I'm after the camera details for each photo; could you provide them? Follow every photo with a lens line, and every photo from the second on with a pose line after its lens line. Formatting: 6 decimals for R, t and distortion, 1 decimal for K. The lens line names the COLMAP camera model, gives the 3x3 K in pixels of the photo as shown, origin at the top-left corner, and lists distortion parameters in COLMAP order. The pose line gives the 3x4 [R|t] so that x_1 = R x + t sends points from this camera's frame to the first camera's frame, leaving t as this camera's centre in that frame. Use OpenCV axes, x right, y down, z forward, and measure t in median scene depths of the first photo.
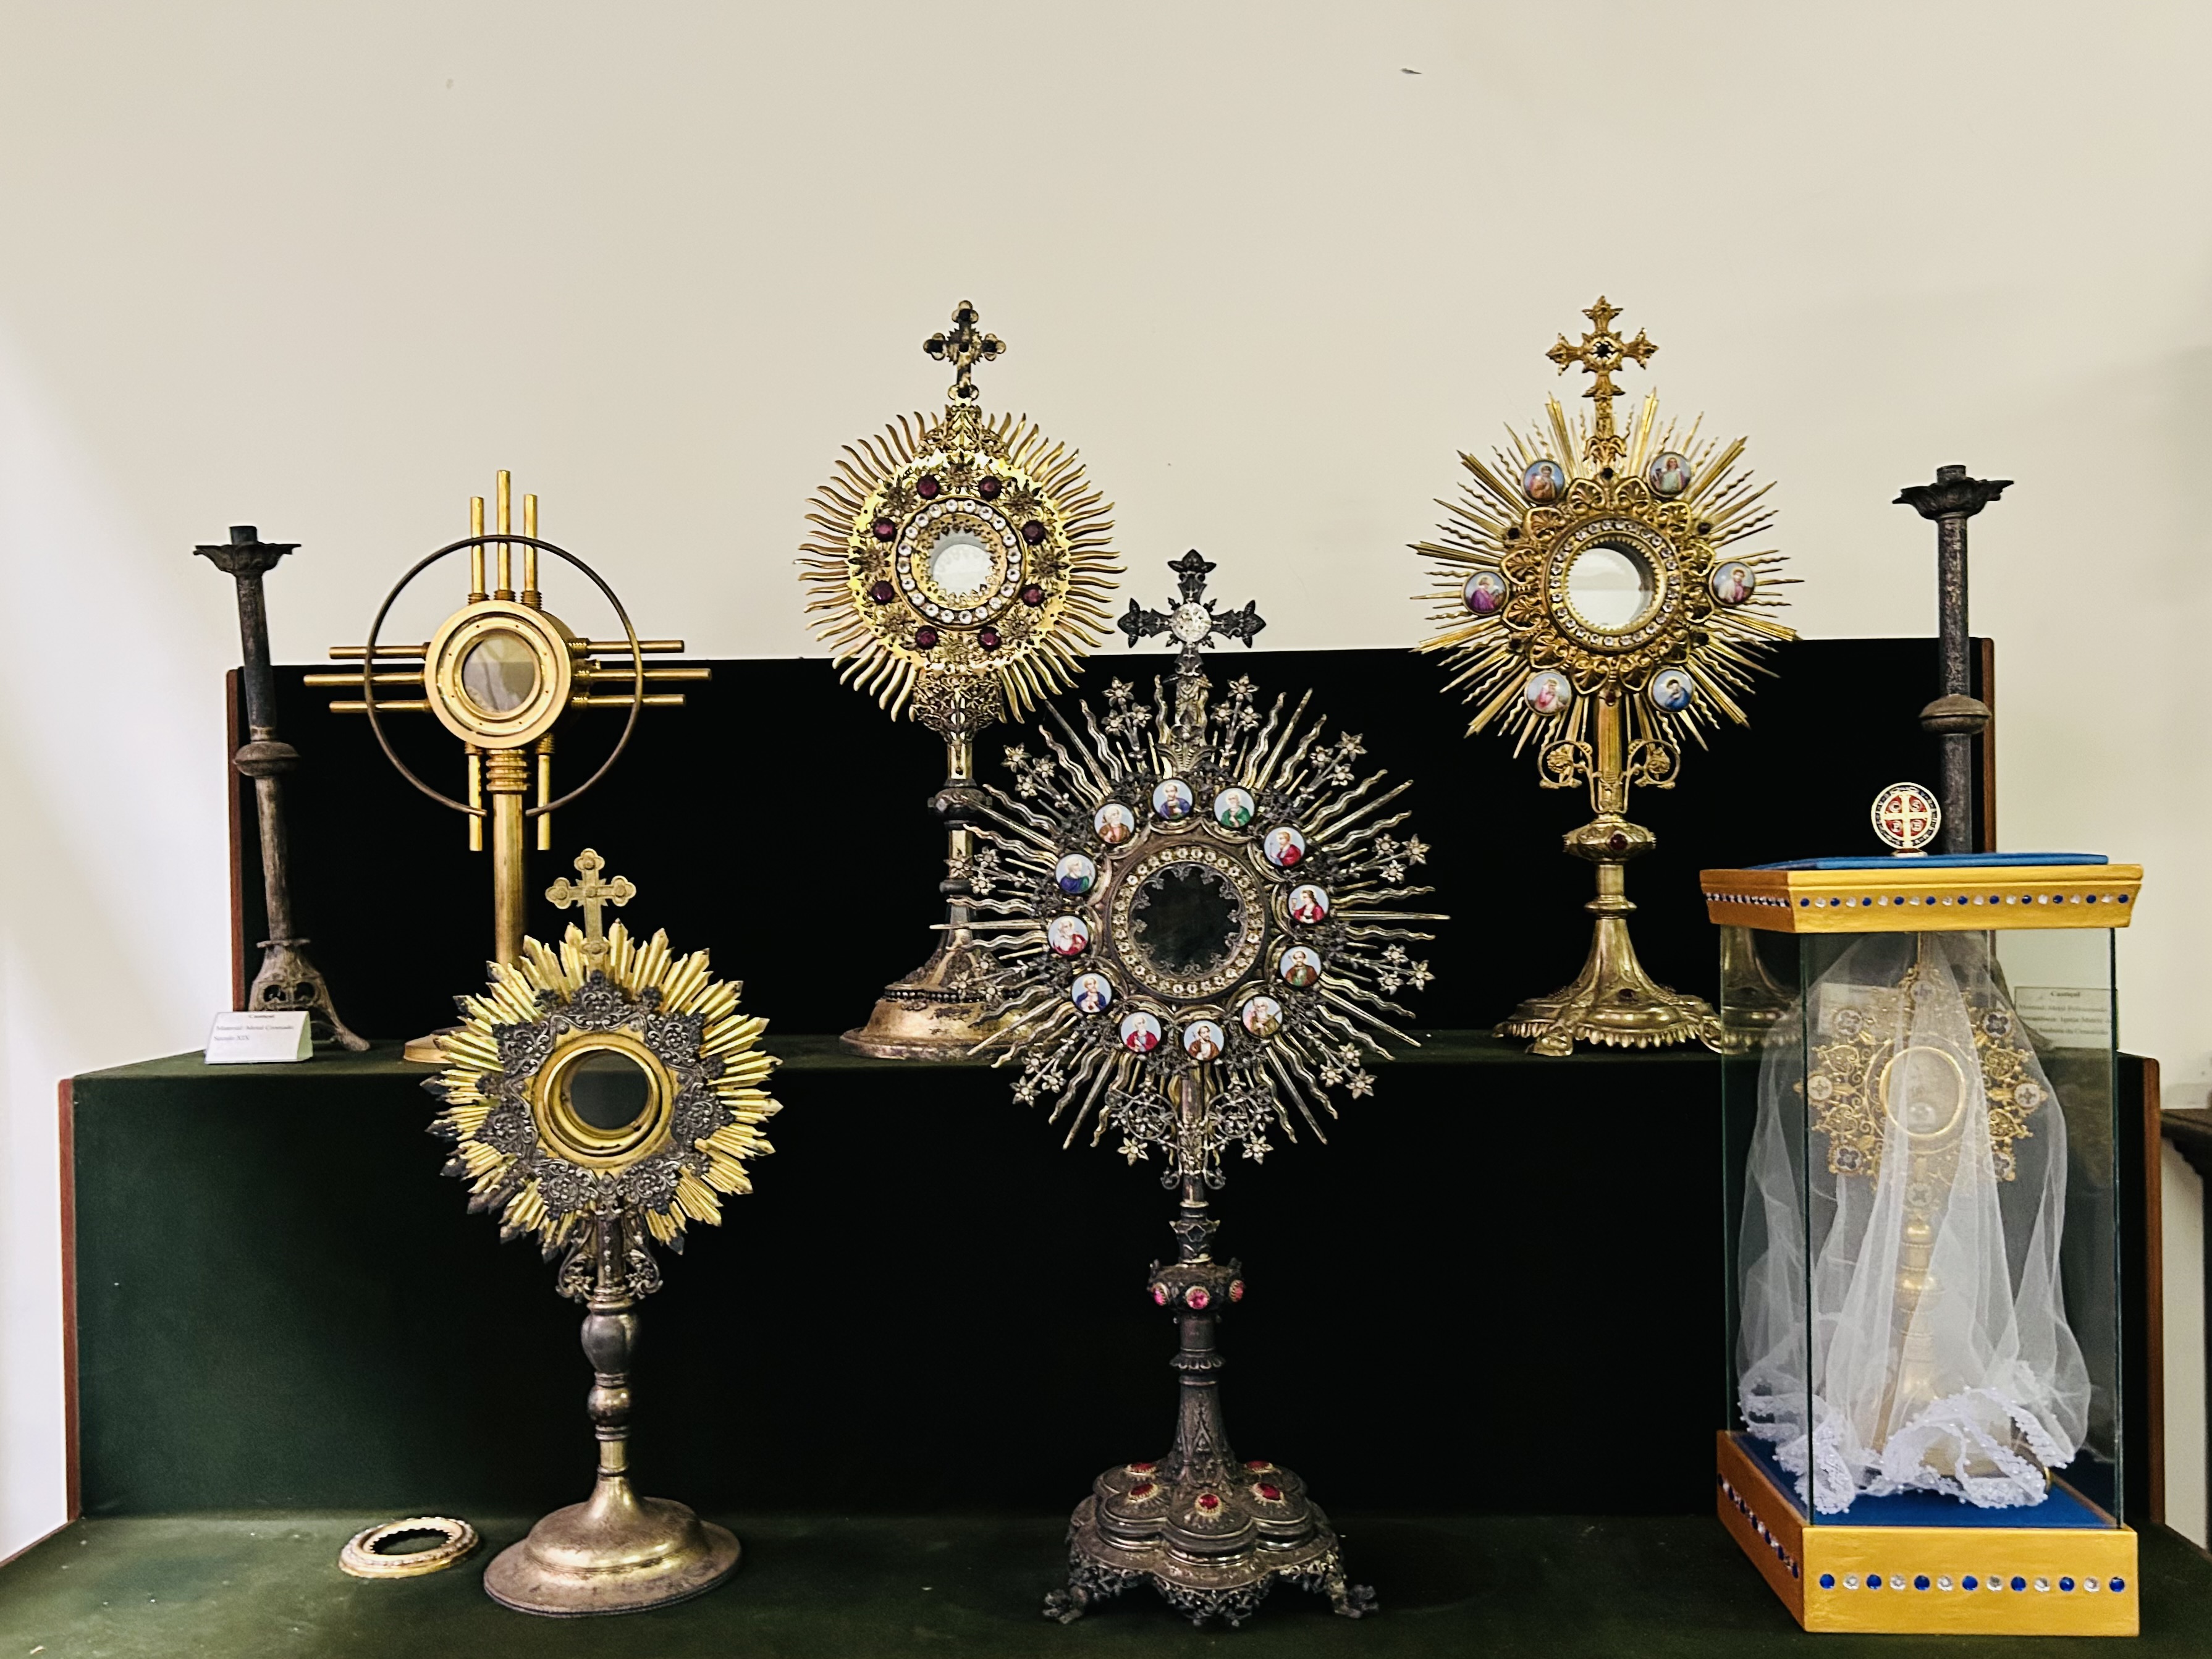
lens RADIAL K [[1661.1, 0, 1138.3], [0, 1661.1, 827.0], [0, 0, 1]] dist [0.041499, -0.053141]
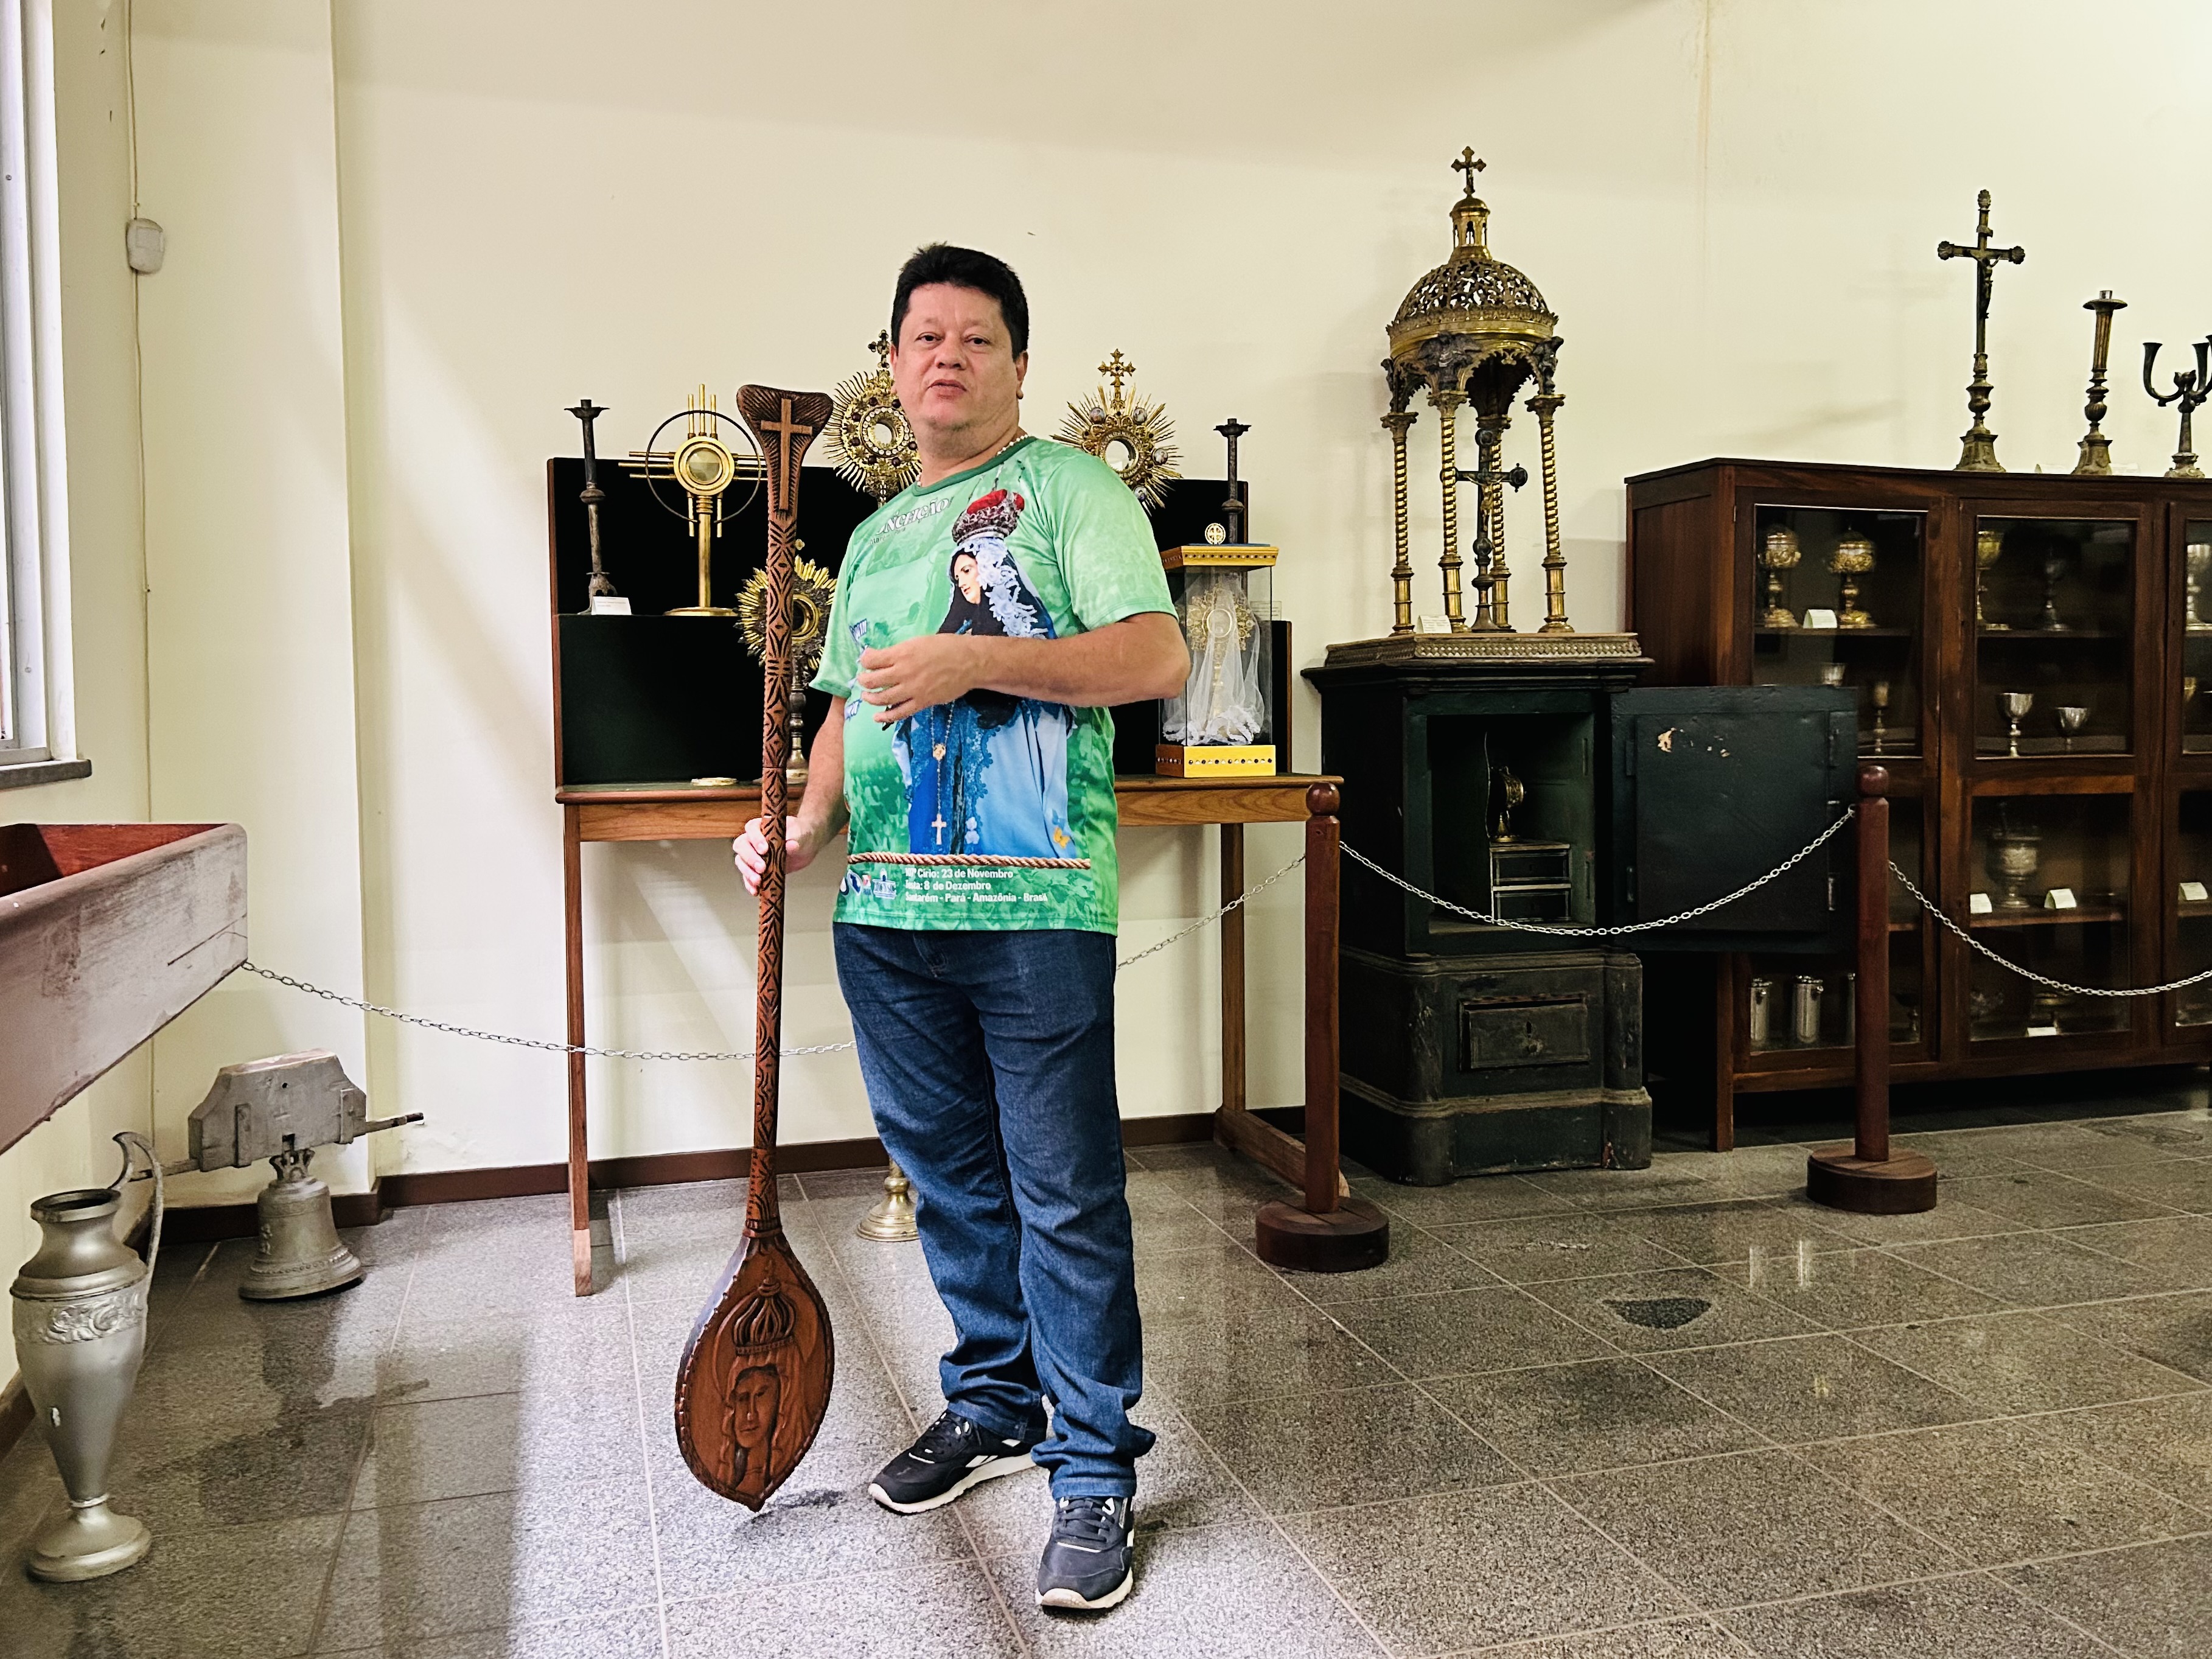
lens RADIAL K [[1894.0, 0, 1103.9], [0, 1894.0, 774.2], [0, 0, 1]] dist [0.006890, -0.013587]
pose [[0.937862, -0.004865, 0.346973, -0.827355], [-0.005937, 0.999530, 0.030064, 0.288342], [-0.346957, -0.030256, 0.937393, -1.935501]]
